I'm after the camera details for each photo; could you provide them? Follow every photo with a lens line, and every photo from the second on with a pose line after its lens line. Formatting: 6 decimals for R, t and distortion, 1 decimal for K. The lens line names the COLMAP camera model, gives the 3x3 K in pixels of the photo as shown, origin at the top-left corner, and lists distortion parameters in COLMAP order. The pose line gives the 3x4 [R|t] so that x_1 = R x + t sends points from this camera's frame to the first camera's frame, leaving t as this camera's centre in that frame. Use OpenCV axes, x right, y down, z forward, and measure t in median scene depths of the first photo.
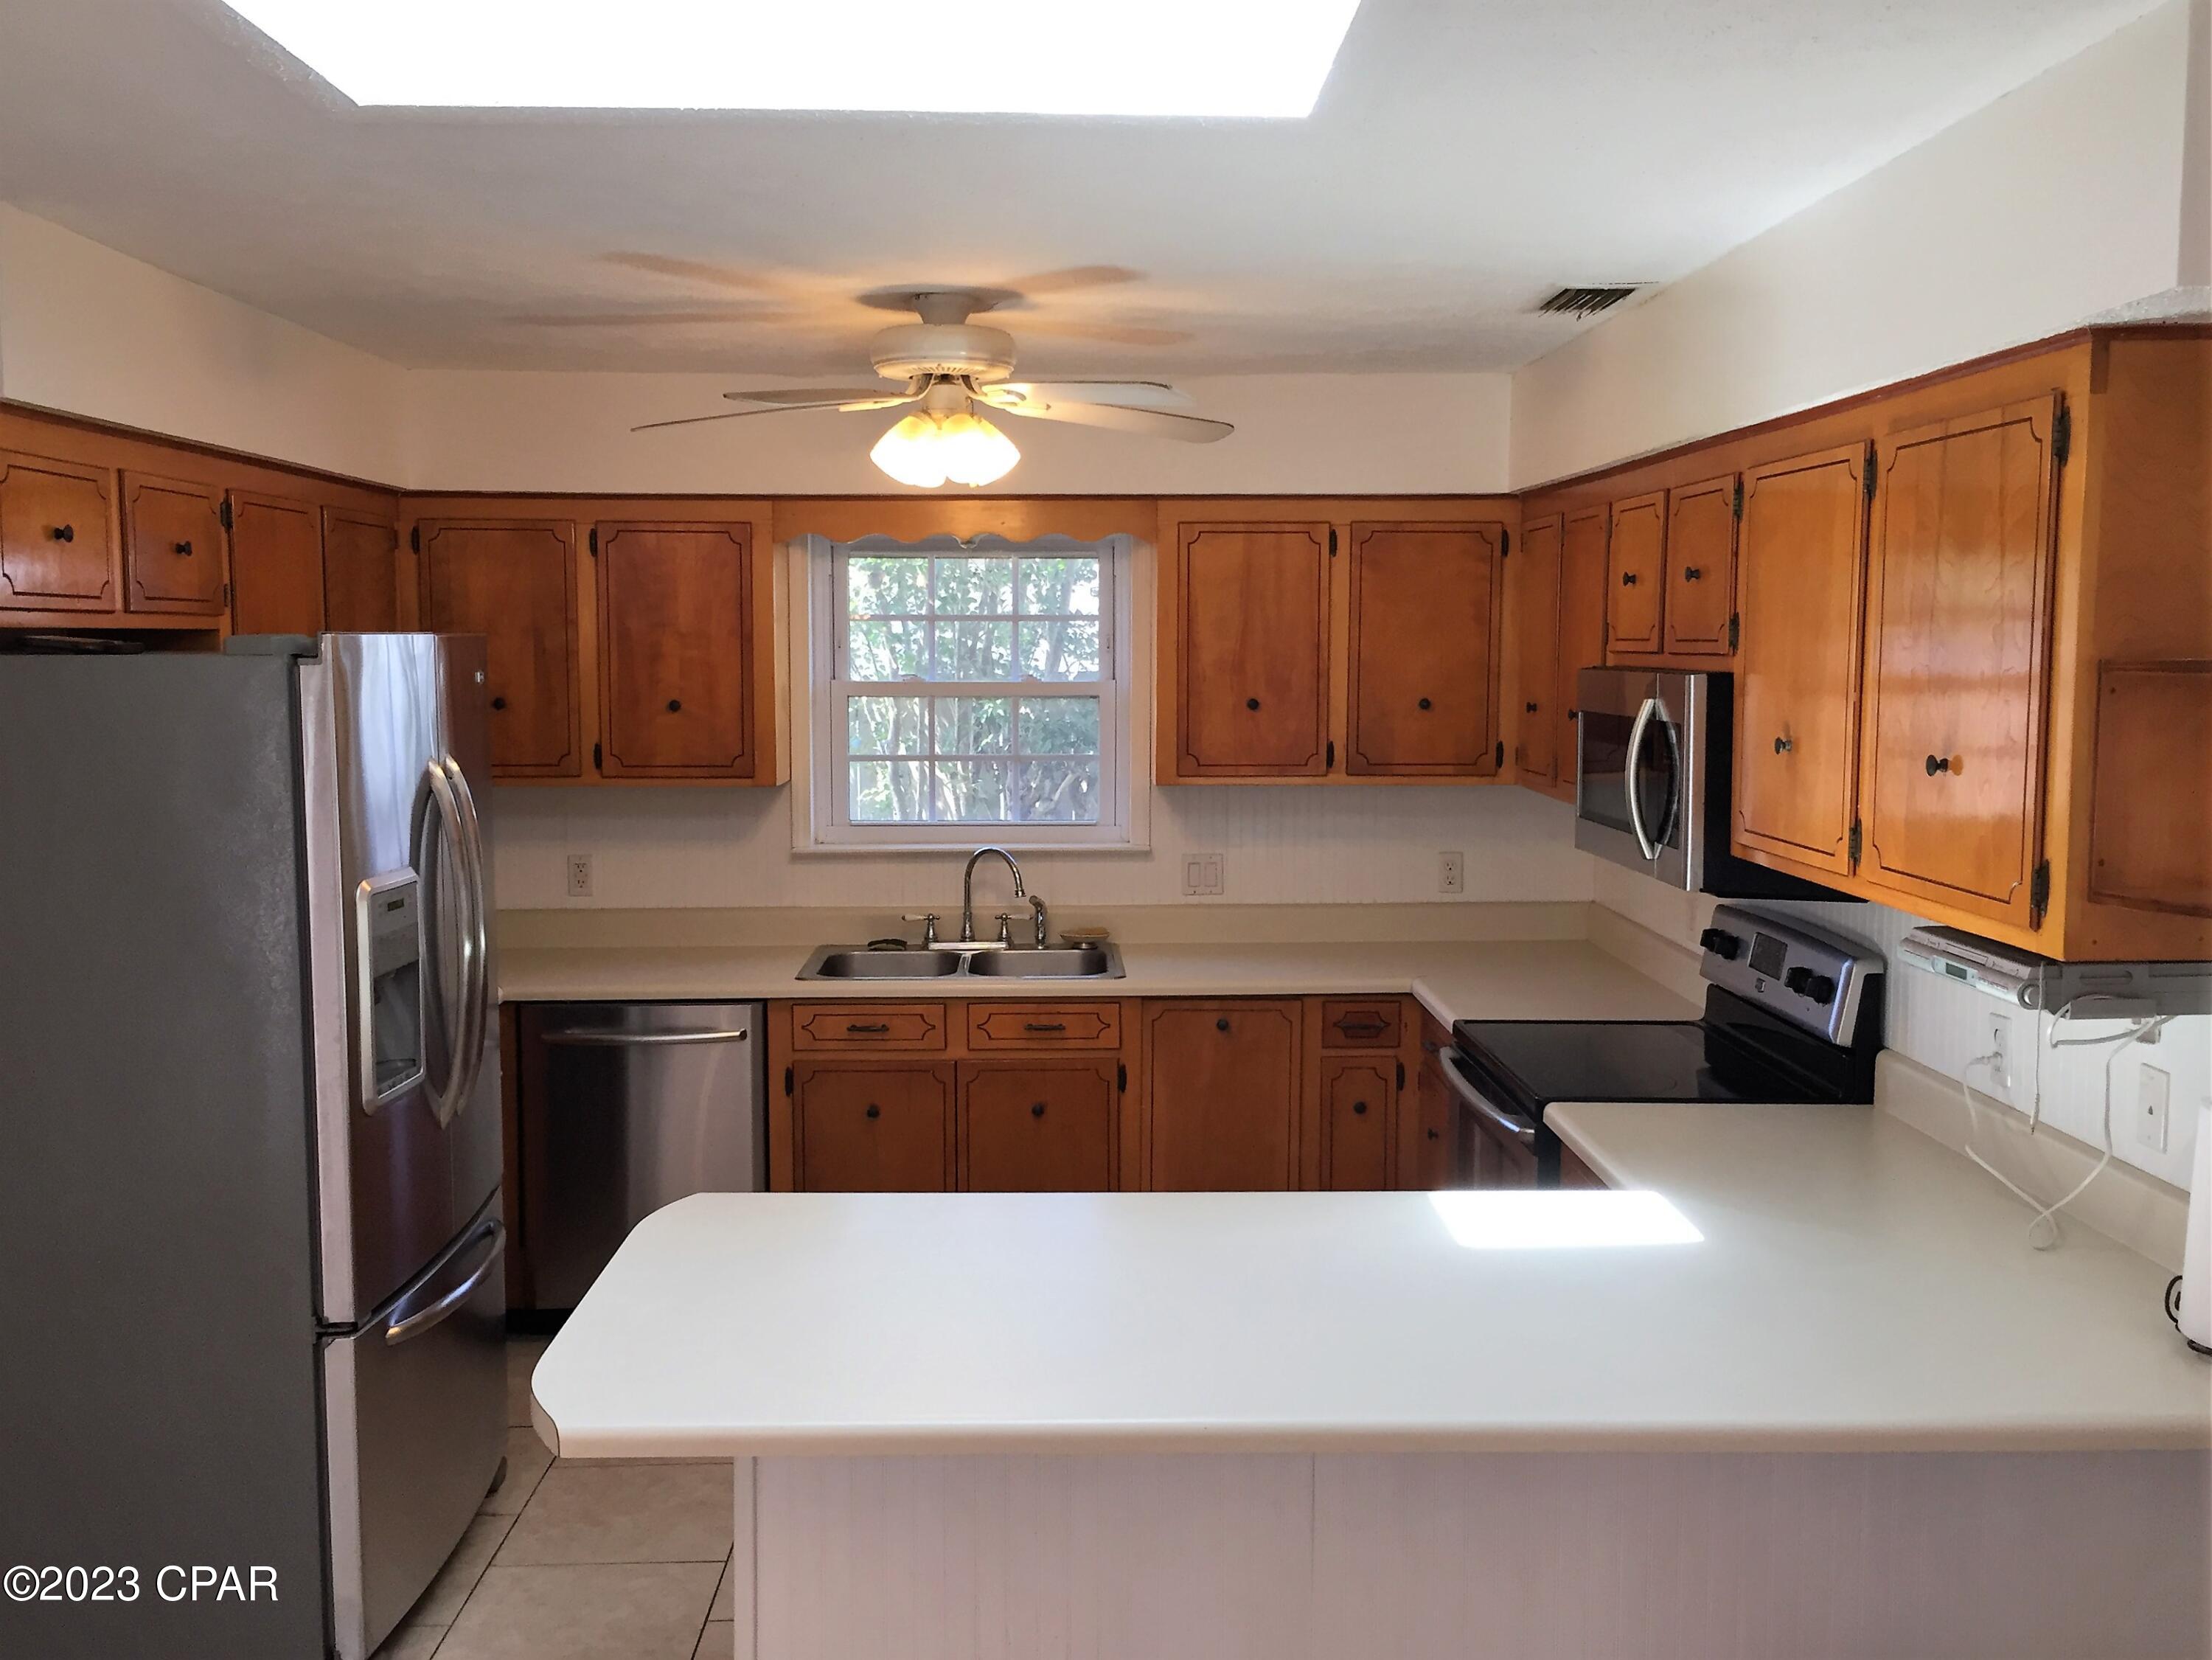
lens RADIAL K [[1895.2, 0, 1106.0], [0, 1895.2, 830.0], [0, 0, 1]] dist [0.013769, -0.000979]
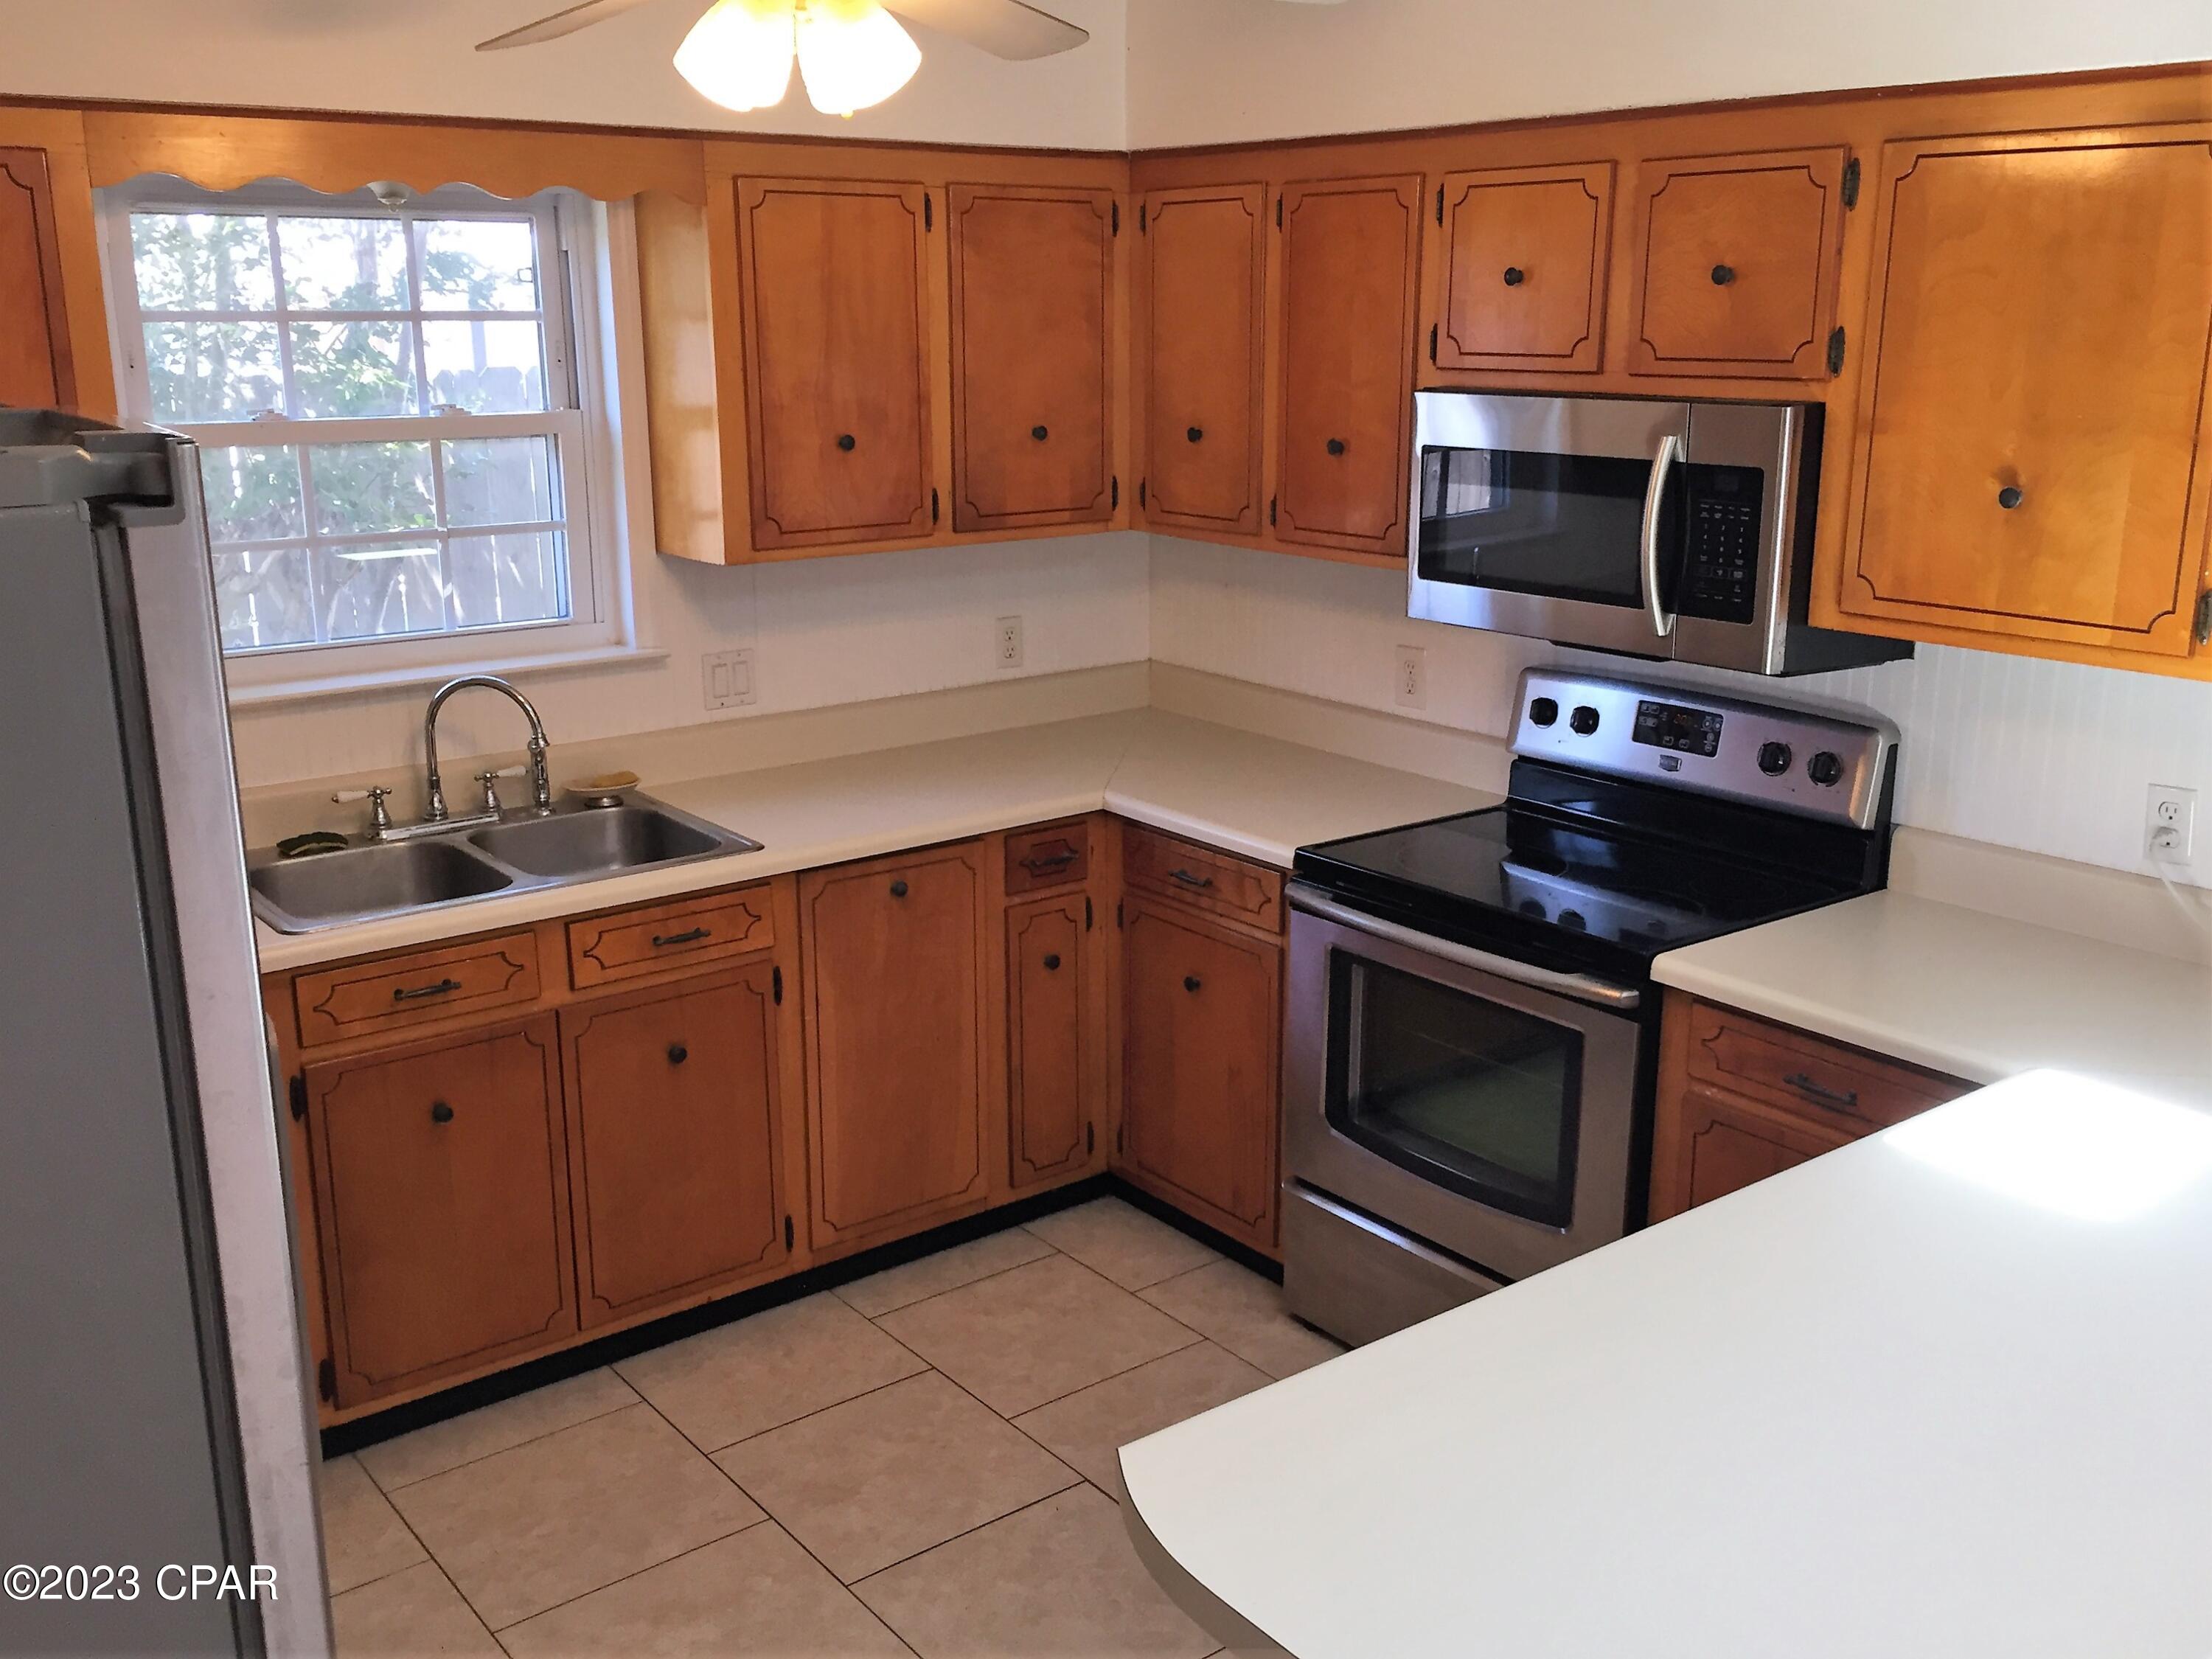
lens RADIAL K [[1998.7, 0, 1106.0], [0, 1998.7, 829.5], [0, 0, 1]] dist [0.043187, -0.025140]
pose [[0.815854, -0.150840, 0.558239, -0.290435], [0.061945, 0.982622, 0.174979, -0.049164], [-0.574931, -0.108177, 0.811019, 0.309902]]
